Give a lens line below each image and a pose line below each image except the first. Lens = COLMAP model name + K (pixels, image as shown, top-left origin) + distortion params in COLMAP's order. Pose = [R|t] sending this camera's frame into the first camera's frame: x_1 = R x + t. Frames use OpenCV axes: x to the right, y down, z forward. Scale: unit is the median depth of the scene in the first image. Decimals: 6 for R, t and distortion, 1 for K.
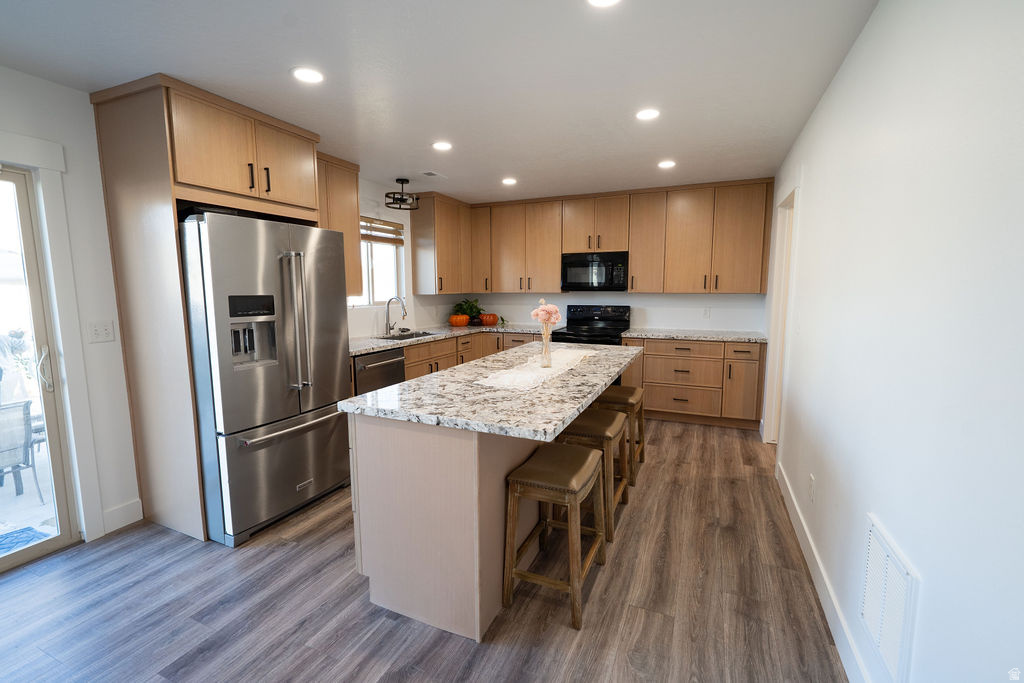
lens RADIAL K [[451.2, 0, 512.0], [0, 451.2, 341.5], [0, 0, 1]] dist [0.001269, 0.000133]
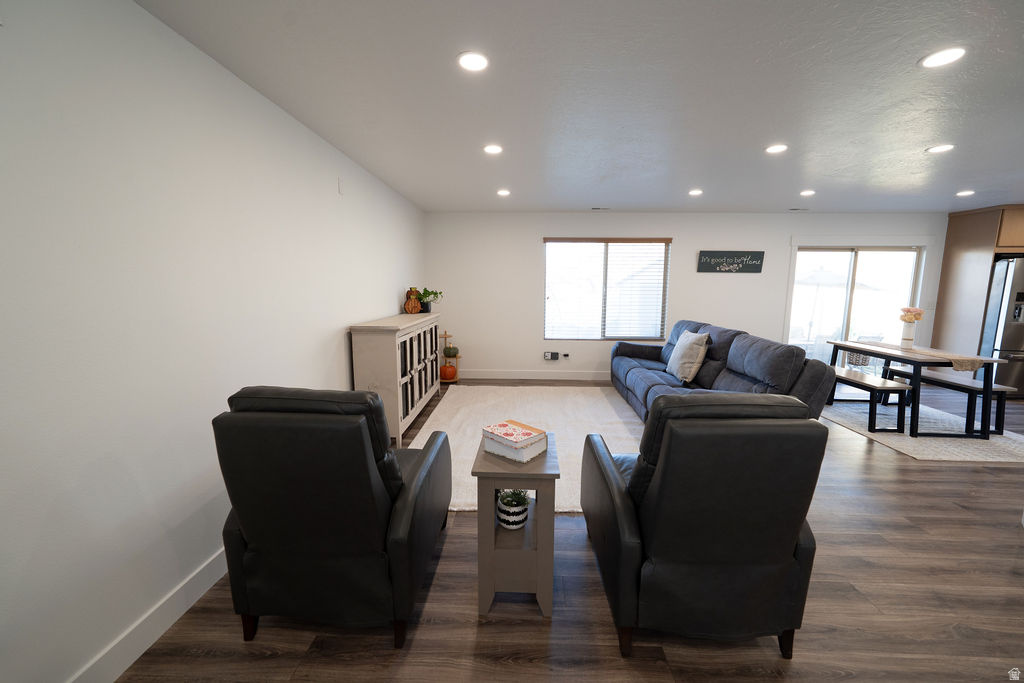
lens RADIAL K [[400.8, 0, 508.4], [0, 400.8, 343.4], [0, 0, 1]] dist [-0.010096, 0.000477]
pose [[0.366738, 0.133944, -0.920632, 0.182929], [-0.115422, 0.988487, 0.097837, 0.146926], [0.923137, 0.070381, 0.377975, -1.212849]]
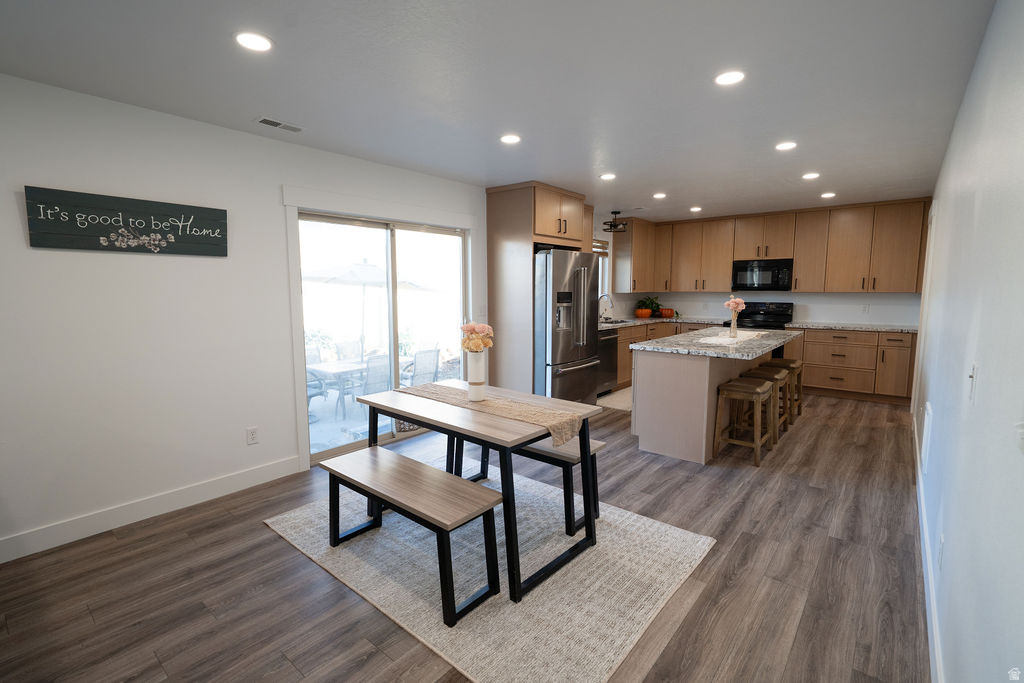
lens RADIAL K [[471.3, 0, 509.7], [0, 471.3, 341.9], [0, 0, 1]] dist [0.001518, 0.000041]
pose [[0.960457, 0.032832, -0.276486, -0.143052], [-0.033916, 0.999424, 0.000862, 0.062387], [0.276355, 0.008549, 0.961018, -0.528307]]
